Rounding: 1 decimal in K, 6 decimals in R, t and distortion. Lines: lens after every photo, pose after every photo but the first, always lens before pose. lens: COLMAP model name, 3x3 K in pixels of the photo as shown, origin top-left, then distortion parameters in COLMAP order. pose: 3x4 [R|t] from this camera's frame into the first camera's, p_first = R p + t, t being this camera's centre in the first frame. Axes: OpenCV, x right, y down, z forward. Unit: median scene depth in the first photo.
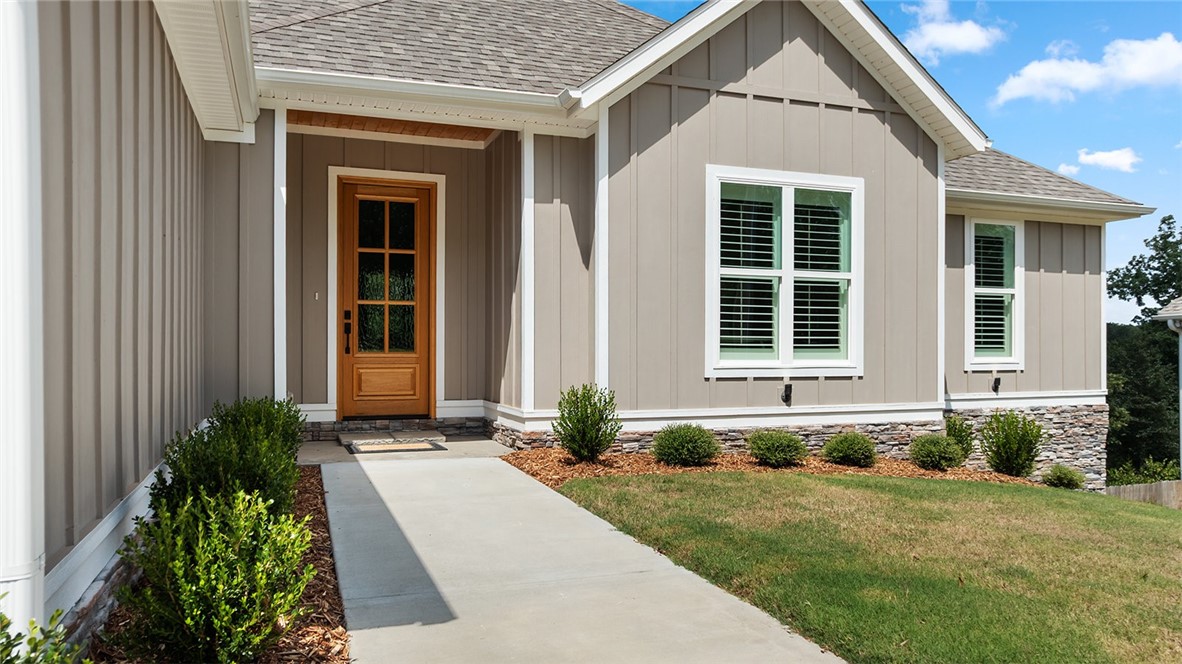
lens RADIAL K [[833.6, 0, 592.8], [0, 833.6, 355.9], [0, 0, 1]] dist [-0.007604, -0.001805]
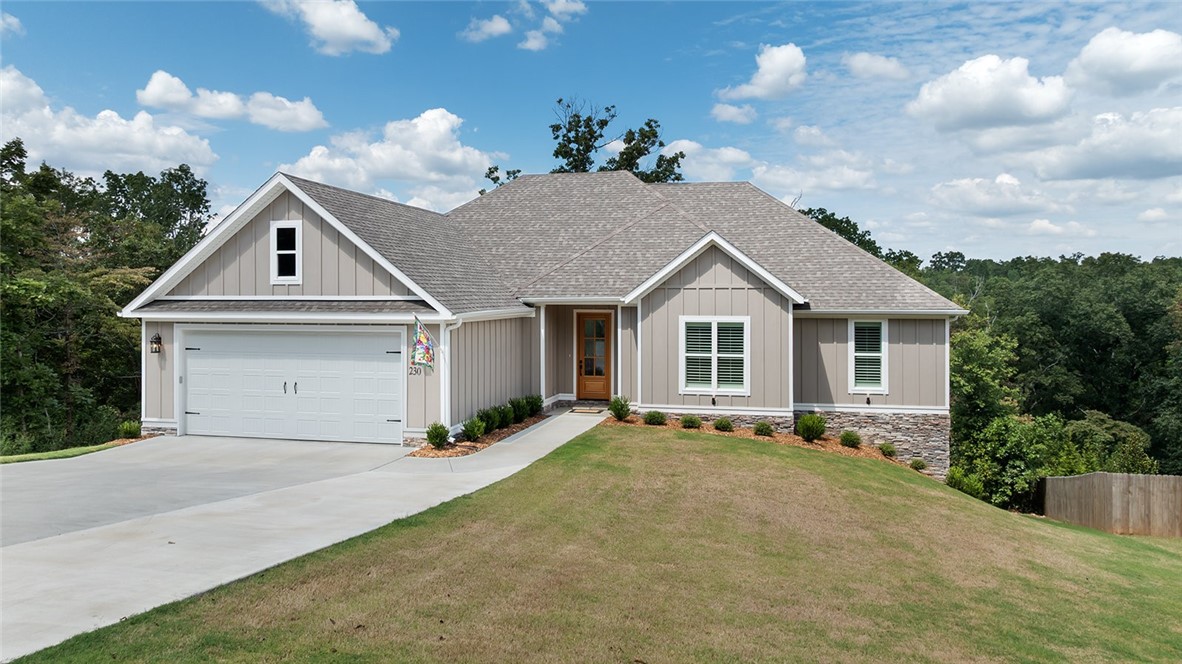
lens RADIAL K [[842.2, 0, 587.3], [0, 842.2, 307.2], [0, 0, 1]] dist [-0.019029, 0.001111]
pose [[0.834489, 0.004003, -0.551010, 1.299744], [-0.005186, 0.999986, -0.000590, -0.235522], [0.551001, 0.003350, 0.834498, -1.355901]]
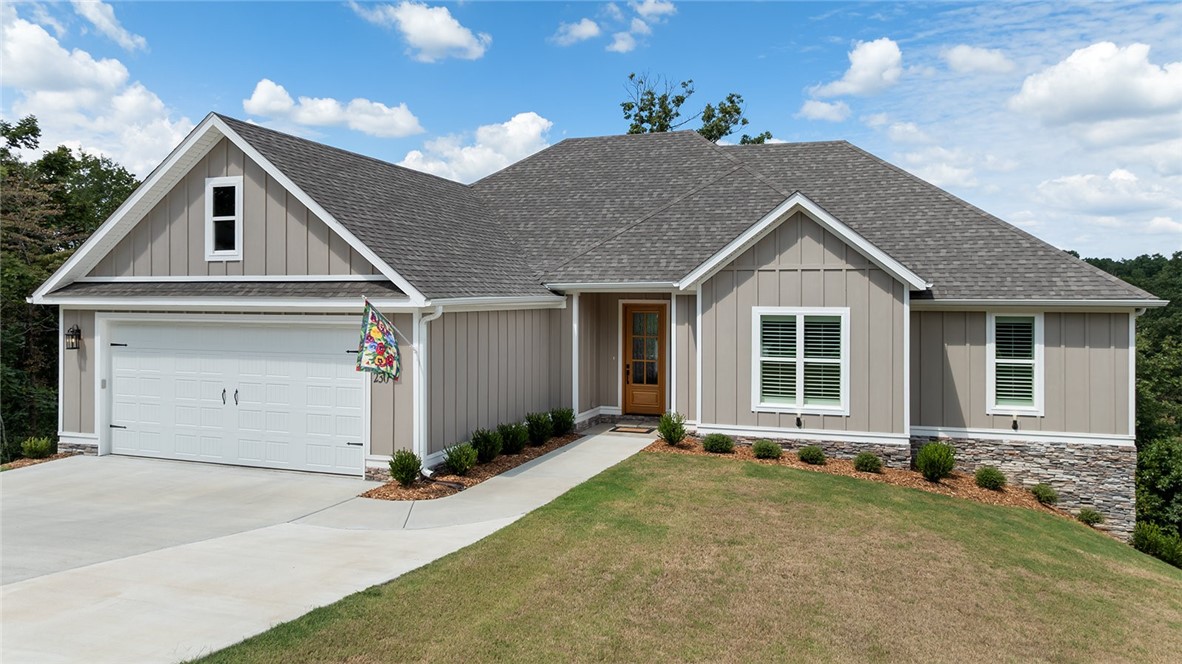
lens RADIAL K [[842.2, 0, 587.3], [0, 842.2, 307.2], [0, 0, 1]] dist [-0.019029, 0.001111]
pose [[0.772227, 0.006764, -0.635311, 1.051000], [-0.009734, 0.999952, -0.001185, -0.205691], [0.635272, 0.007100, 0.772256, -0.787354]]
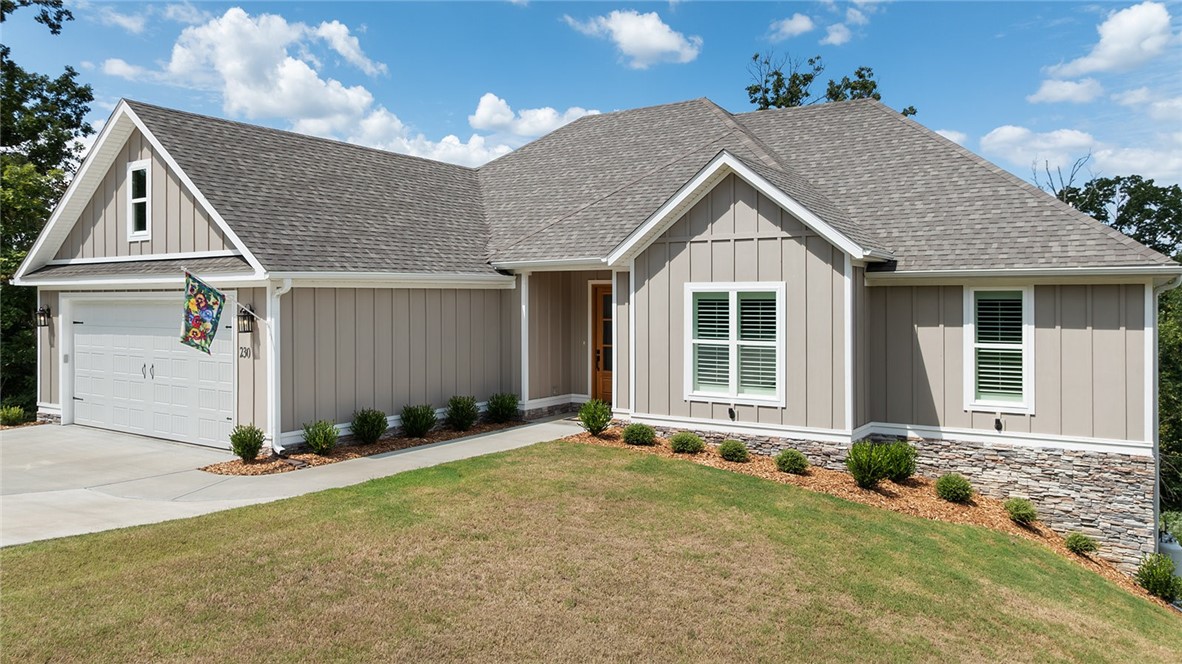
lens RADIAL K [[837.2, 0, 588.5], [0, 837.2, 309.6], [0, 0, 1]] dist [-0.019082, 0.004411]
pose [[0.591324, 0.005821, -0.806413, 1.377006], [-0.007278, 0.999972, 0.001882, -0.160175], [0.806402, 0.004756, 0.591349, -0.230767]]
